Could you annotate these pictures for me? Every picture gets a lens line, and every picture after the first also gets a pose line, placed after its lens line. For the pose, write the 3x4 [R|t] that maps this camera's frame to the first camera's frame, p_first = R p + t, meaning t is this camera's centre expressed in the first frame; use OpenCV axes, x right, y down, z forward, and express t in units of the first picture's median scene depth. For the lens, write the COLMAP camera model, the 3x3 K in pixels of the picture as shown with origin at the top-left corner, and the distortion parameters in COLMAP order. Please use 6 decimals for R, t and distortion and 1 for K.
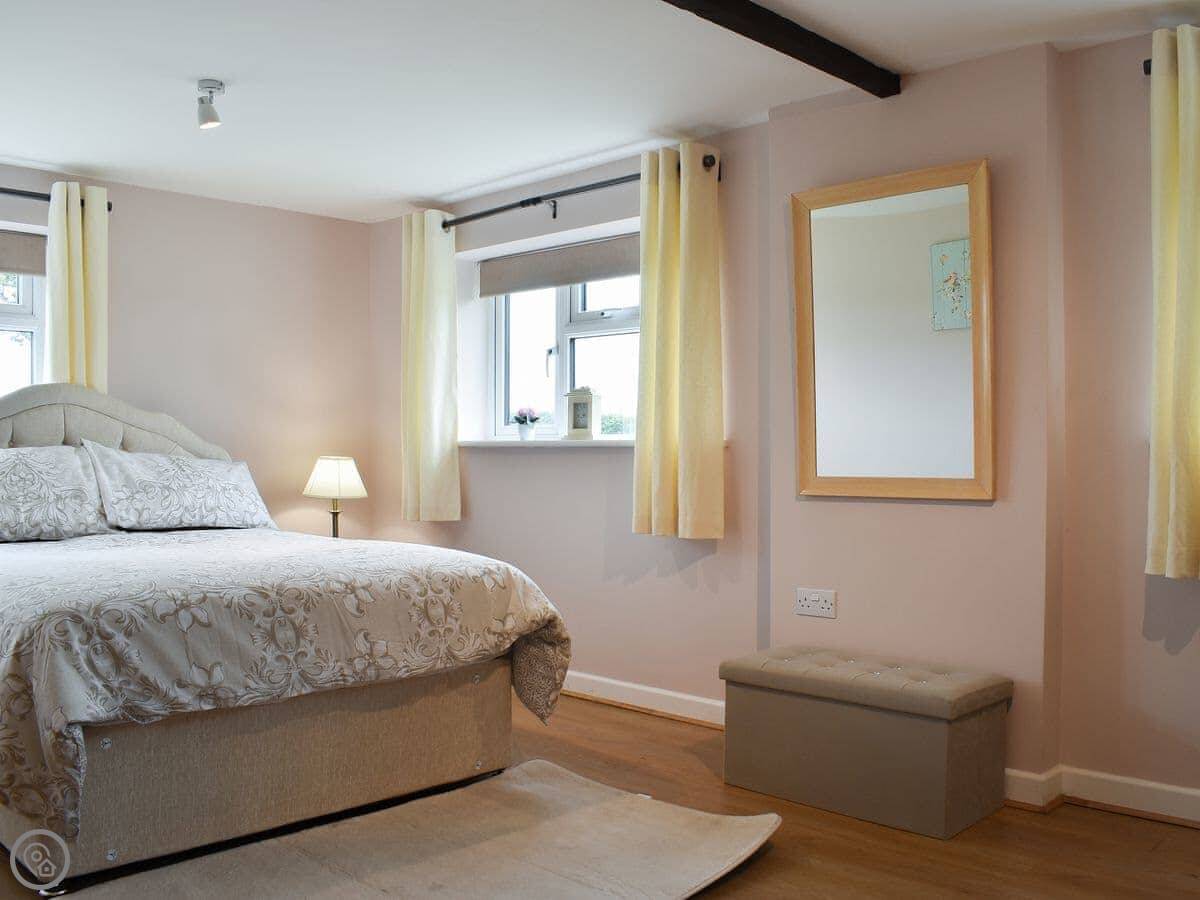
lens RADIAL K [[1119.2, 0, 705.3], [0, 1119.2, 450.6], [0, 0, 1]] dist [0.006484, -0.121350]
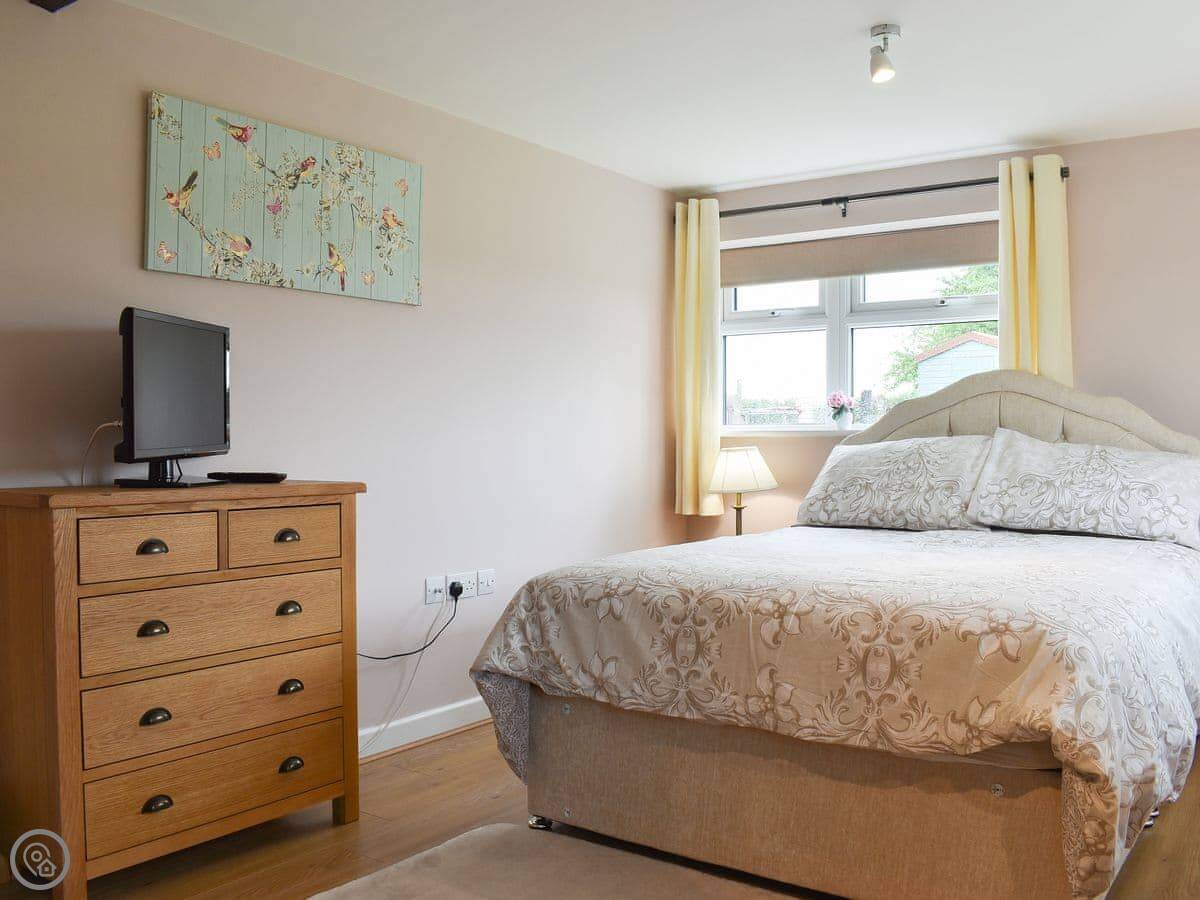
lens RADIAL K [[1119.4, 0, 650.0], [0, 1119.4, 437.3], [0, 0, 1]] dist [-0.086115, -0.002878]
pose [[0.085430, -0.000069, -0.996344, 0.435288], [-0.002236, 0.999997, -0.000261, -0.002071], [0.996342, 0.002251, 0.085429, 0.764864]]
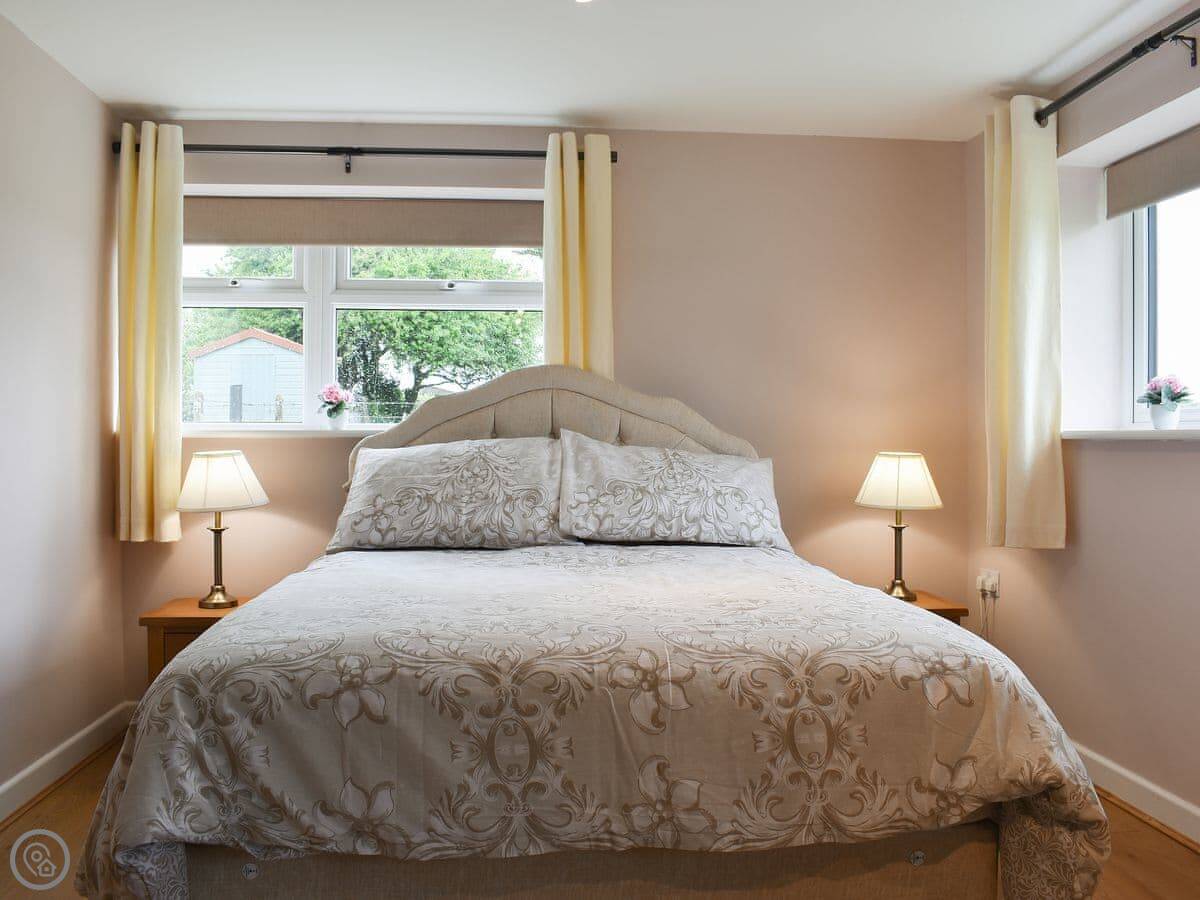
lens RADIAL K [[1081.6, 0, 600.0], [0, 1081.6, 450.0], [0, 0, 1]] dist [-0.095598, 0.007889]
pose [[0.706391, 0.008522, -0.707770, 0.054907], [-0.004774, 0.999962, 0.007276, -0.000887], [0.707806, -0.001761, 0.706405, 0.535120]]
